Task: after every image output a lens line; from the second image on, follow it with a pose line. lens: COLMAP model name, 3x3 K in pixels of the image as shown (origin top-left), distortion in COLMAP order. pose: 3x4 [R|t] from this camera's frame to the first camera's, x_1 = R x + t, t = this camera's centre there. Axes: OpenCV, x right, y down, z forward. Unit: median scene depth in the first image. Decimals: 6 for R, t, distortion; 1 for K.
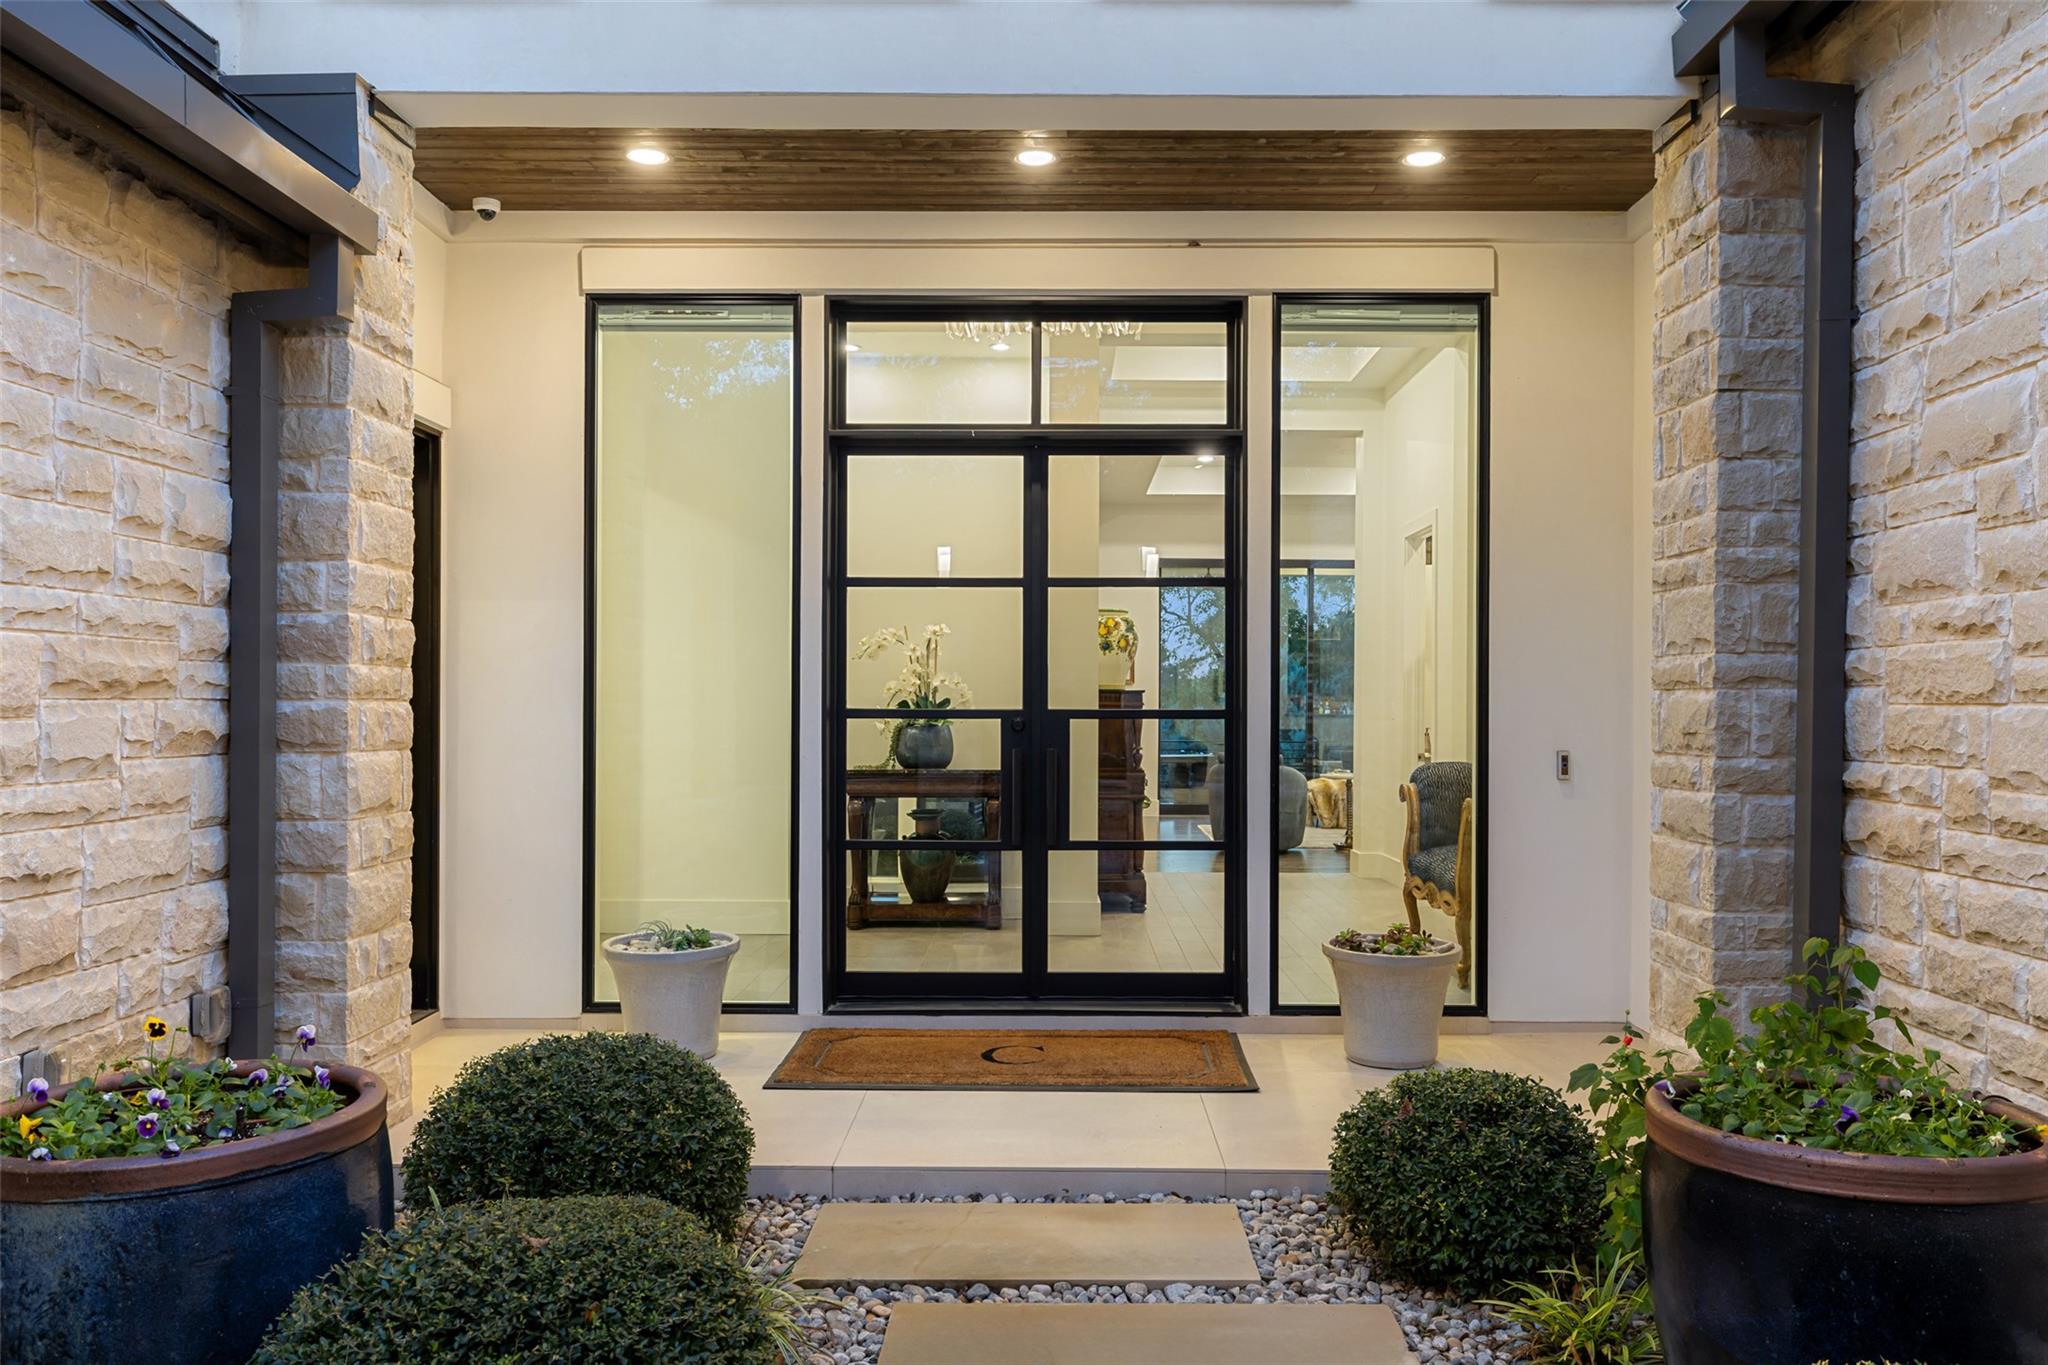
lens RADIAL K [[1507.5, 0, 1024.0], [0, 1507.5, 682.5], [0, 0, 1]] dist [0.027526, -0.000079]
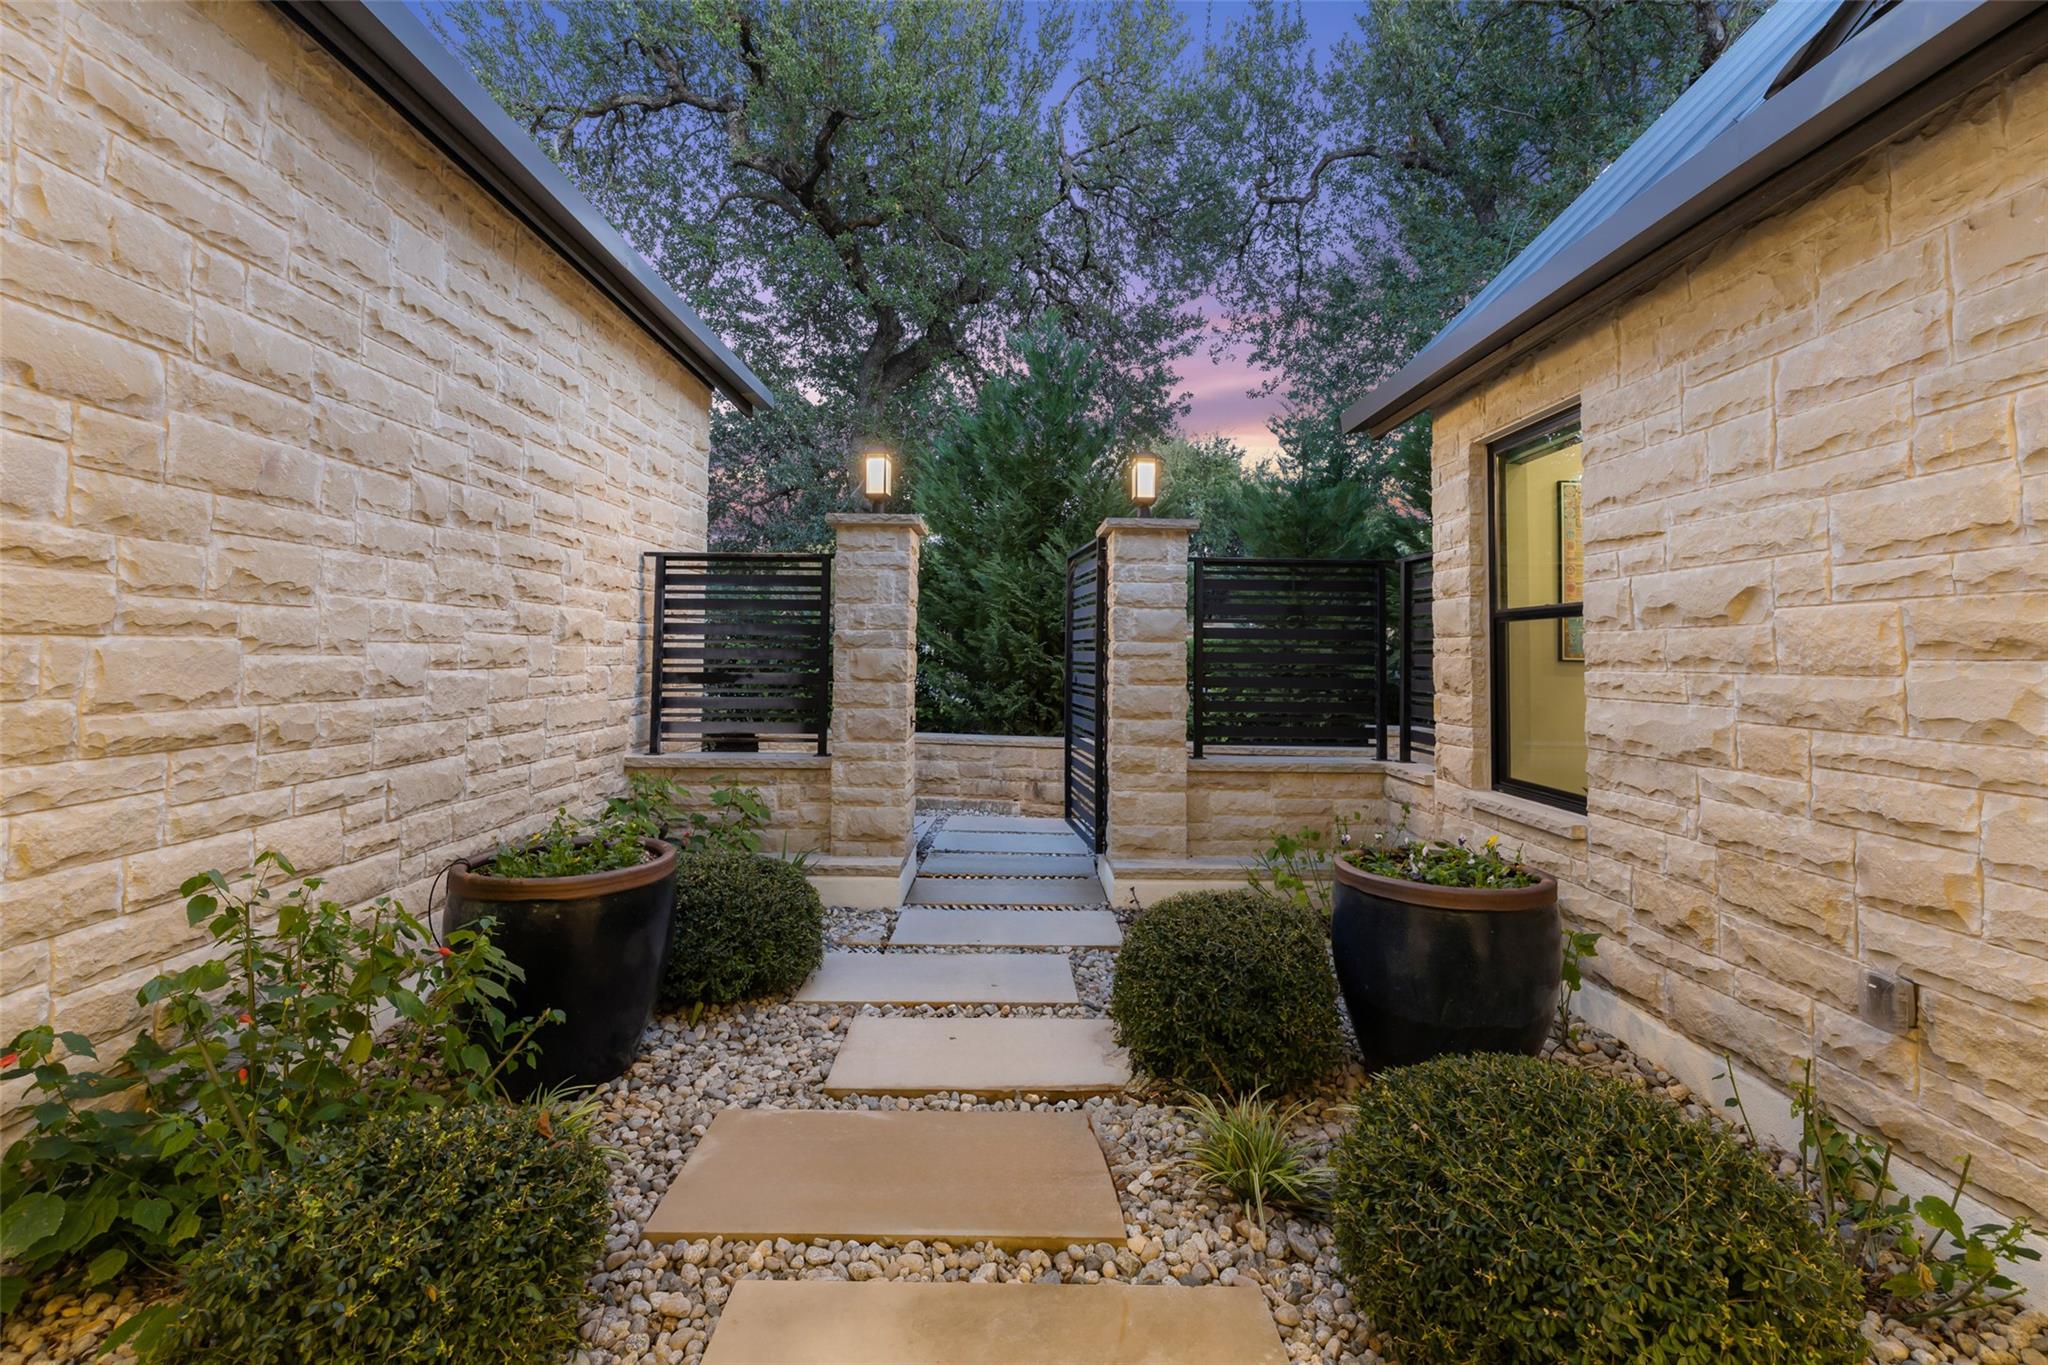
lens RADIAL K [[864.1, 0, 1024.0], [0, 864.1, 682.5], [0, 0, 1]] dist [0.000590, 0.000248]
pose [[-0.999274, -0.014923, -0.035053, 0.007094], [-0.015453, 0.999769, 0.014908, 0.027948], [0.034822, 0.015439, -0.999274, 1.610271]]
